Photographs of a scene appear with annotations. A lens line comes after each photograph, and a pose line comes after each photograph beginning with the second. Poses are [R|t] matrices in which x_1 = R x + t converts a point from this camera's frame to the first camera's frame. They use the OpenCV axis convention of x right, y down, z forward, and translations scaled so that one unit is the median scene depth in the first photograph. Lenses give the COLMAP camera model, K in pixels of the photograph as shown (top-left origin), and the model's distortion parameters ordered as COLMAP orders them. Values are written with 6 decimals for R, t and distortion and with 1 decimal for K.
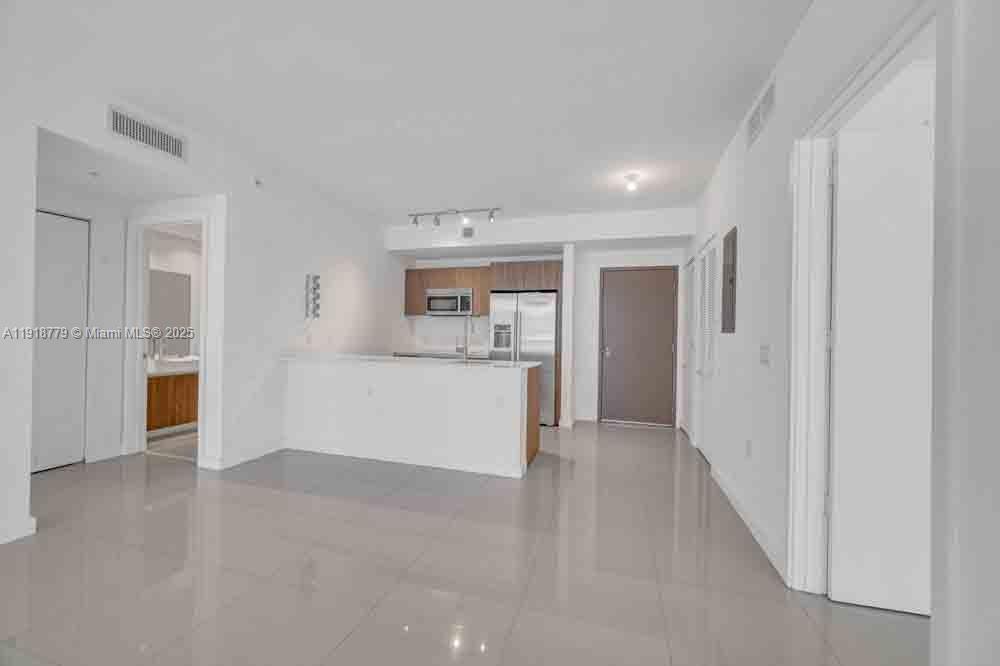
lens RADIAL K [[399.2, 0, 502.9], [0, 399.2, 334.1], [0, 0, 1]] dist [0.002921, 0.000470]
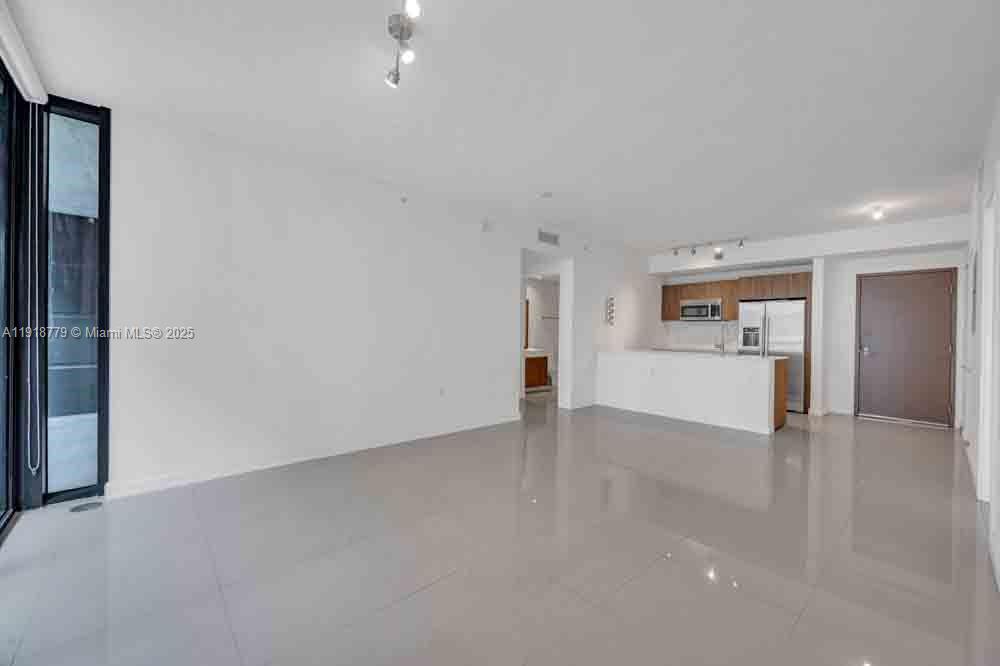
lens RADIAL K [[399.2, 0, 501.1], [0, 399.2, 334.1], [0, 0, 1]] dist [0.002921, 0.000470]
pose [[0.854915, -0.002720, -0.518761, -0.020716], [0.001296, 0.999994, -0.003108, -0.000625], [0.518766, 0.001985, 0.854914, -0.466122]]
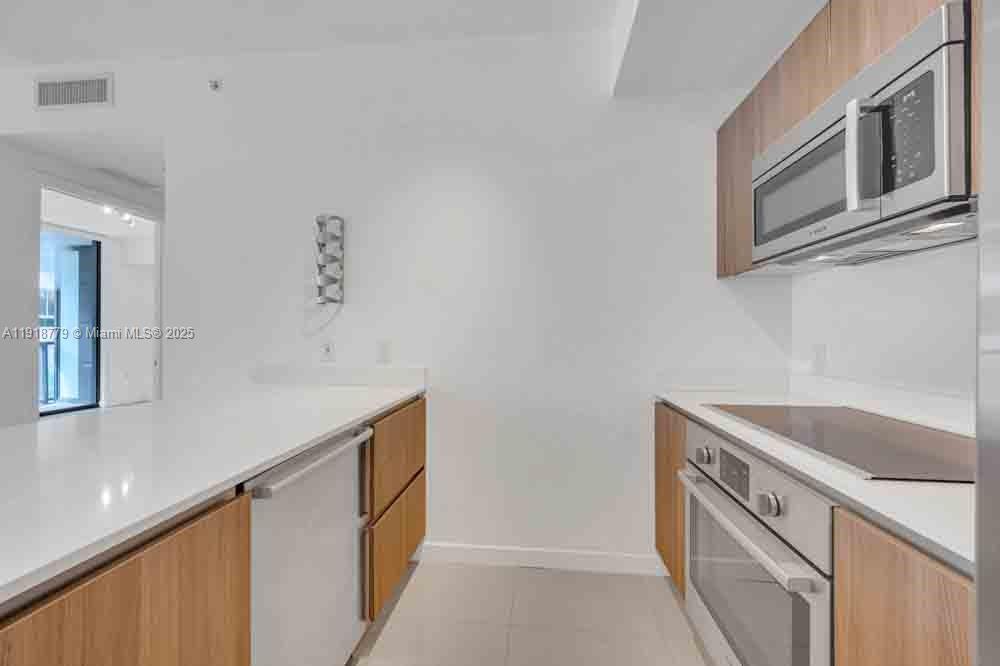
lens RADIAL K [[399.2, 0, 502.4], [0, 399.2, 332.9], [0, 0, 1]] dist [0.002921, 0.000470]
pose [[0.174134, -0.002986, -0.984717, 0.032919], [0.000052, 0.999995, -0.003023, -0.004431], [0.984722, 0.000475, 0.174134, 0.926044]]
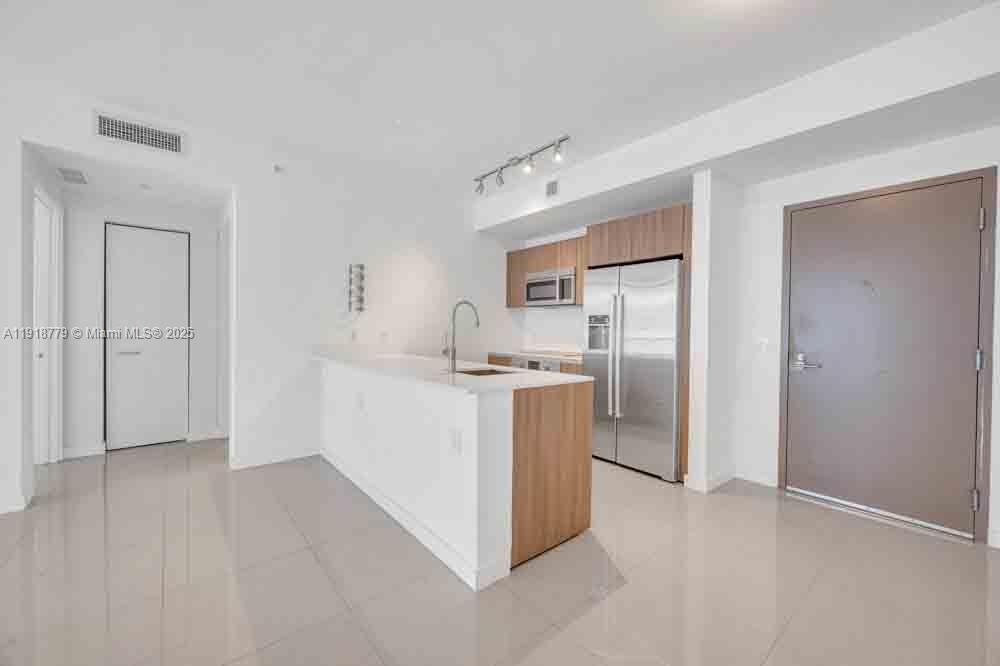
lens RADIAL K [[399.2, 0, 495.4], [0, 399.2, 334.4], [0, 0, 1]] dist [0.002921, 0.000470]
pose [[0.834007, 0.001866, -0.551751, 0.230486], [0.003300, 0.999960, 0.008370, 0.001964], [0.551744, -0.008801, 0.833967, 0.349405]]
